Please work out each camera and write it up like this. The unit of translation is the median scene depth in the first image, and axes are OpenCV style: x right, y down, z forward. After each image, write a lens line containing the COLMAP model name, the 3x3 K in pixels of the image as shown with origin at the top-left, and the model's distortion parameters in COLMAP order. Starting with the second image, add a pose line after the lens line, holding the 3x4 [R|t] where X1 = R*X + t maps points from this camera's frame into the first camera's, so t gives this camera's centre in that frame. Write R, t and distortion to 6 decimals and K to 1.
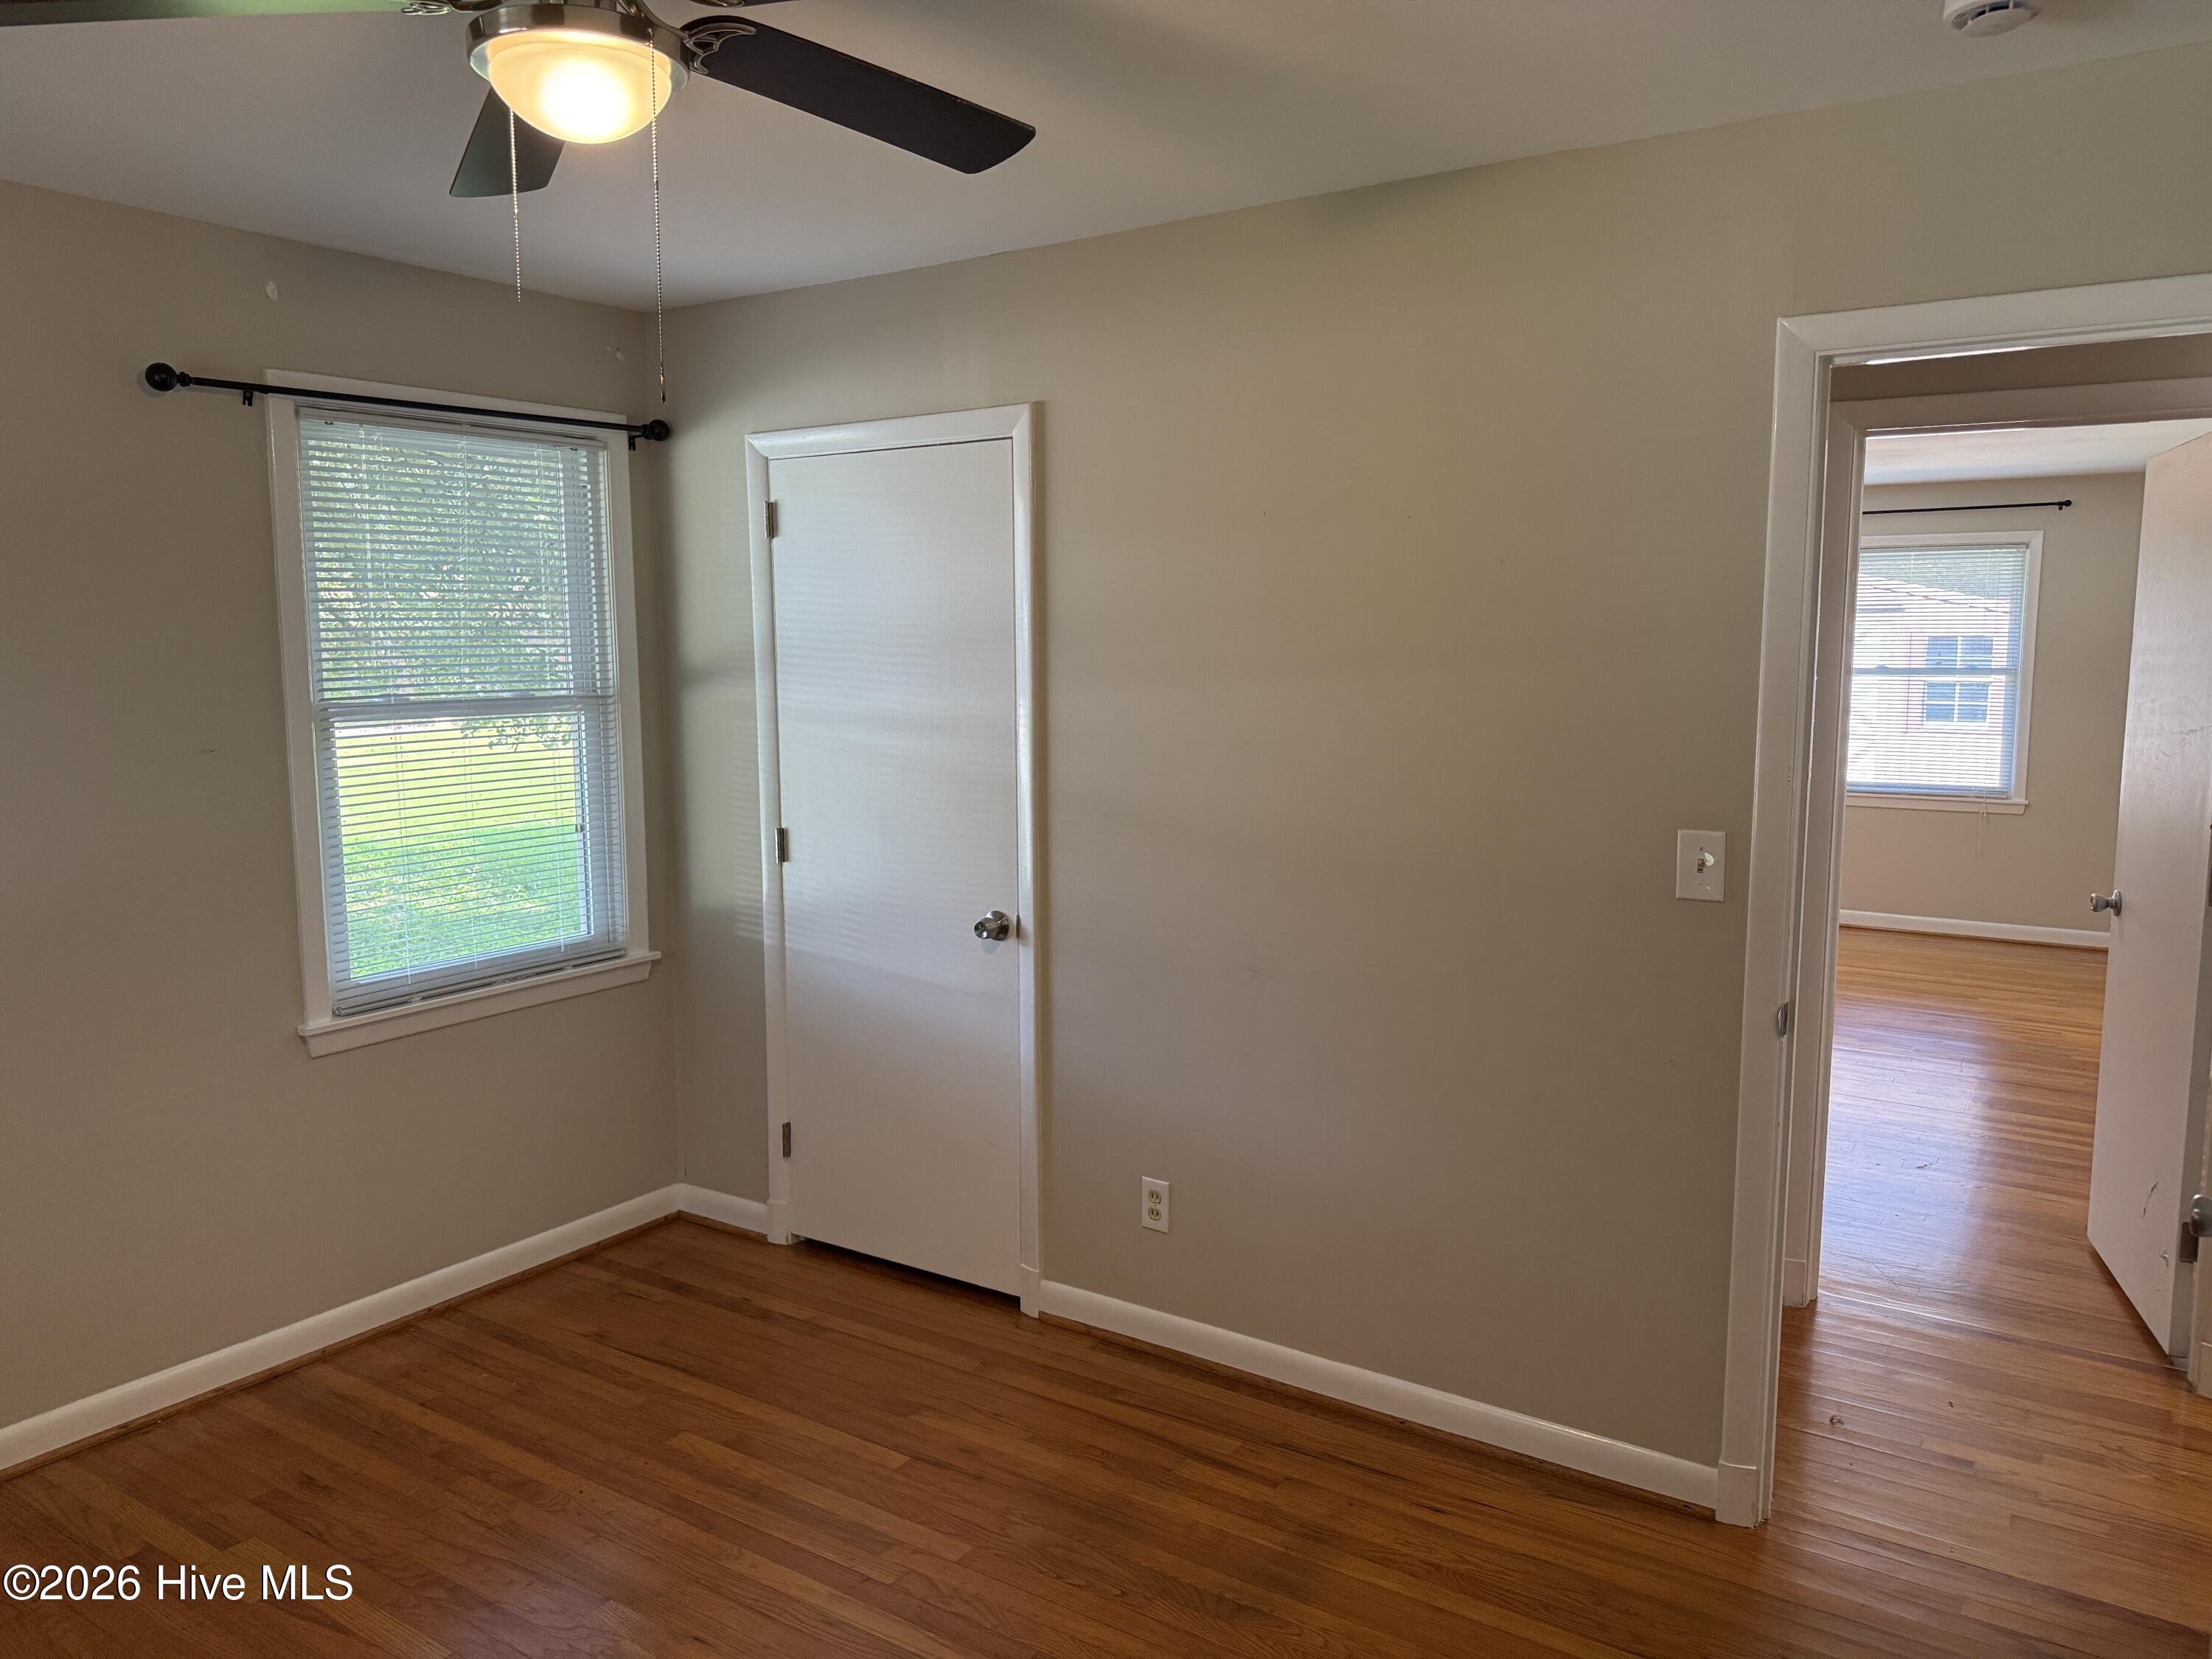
lens RADIAL K [[1569.6, 0, 1102.3], [0, 1569.6, 826.3], [0, 0, 1]] dist [0.053105, -0.071913]
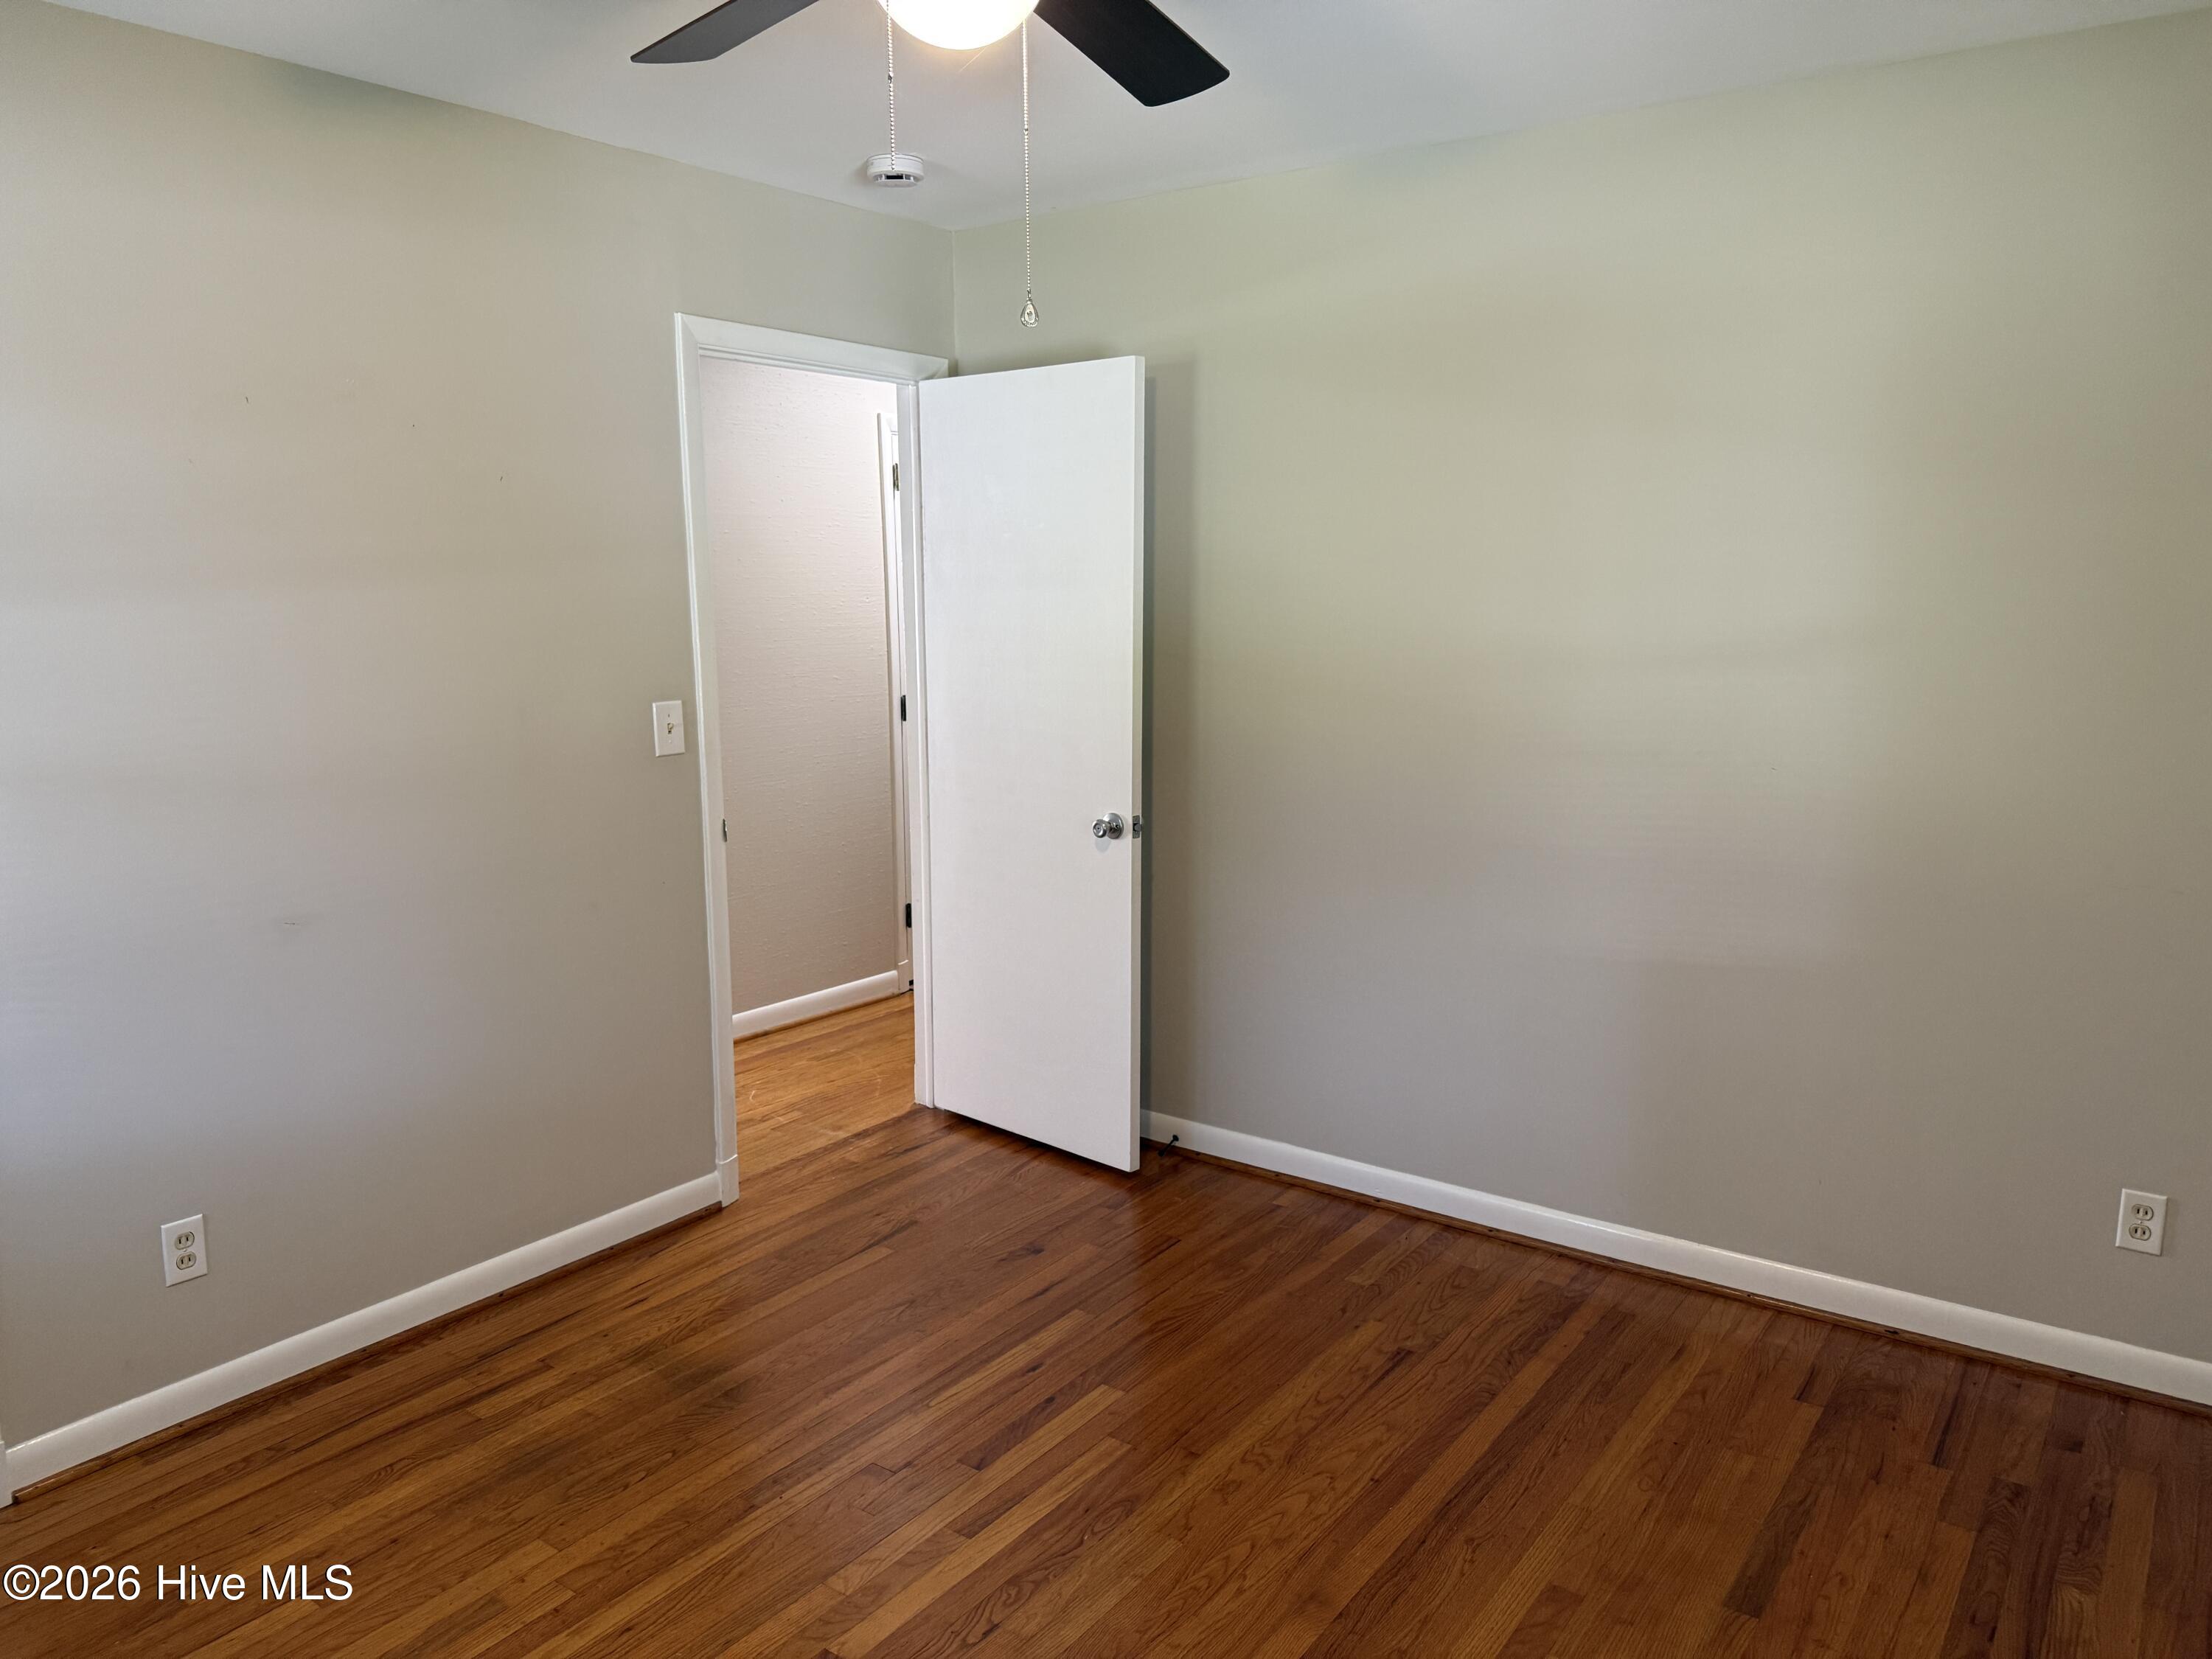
lens RADIAL K [[1569.6, 0, 1103.8], [0, 1569.6, 830.5], [0, 0, 1]] dist [0.053105, -0.071913]
pose [[0.062358, -0.173199, 0.982911, -0.852200], [0.129055, 0.977959, 0.164139, -0.056783], [-0.989675, 0.116614, 0.083336, 0.517179]]
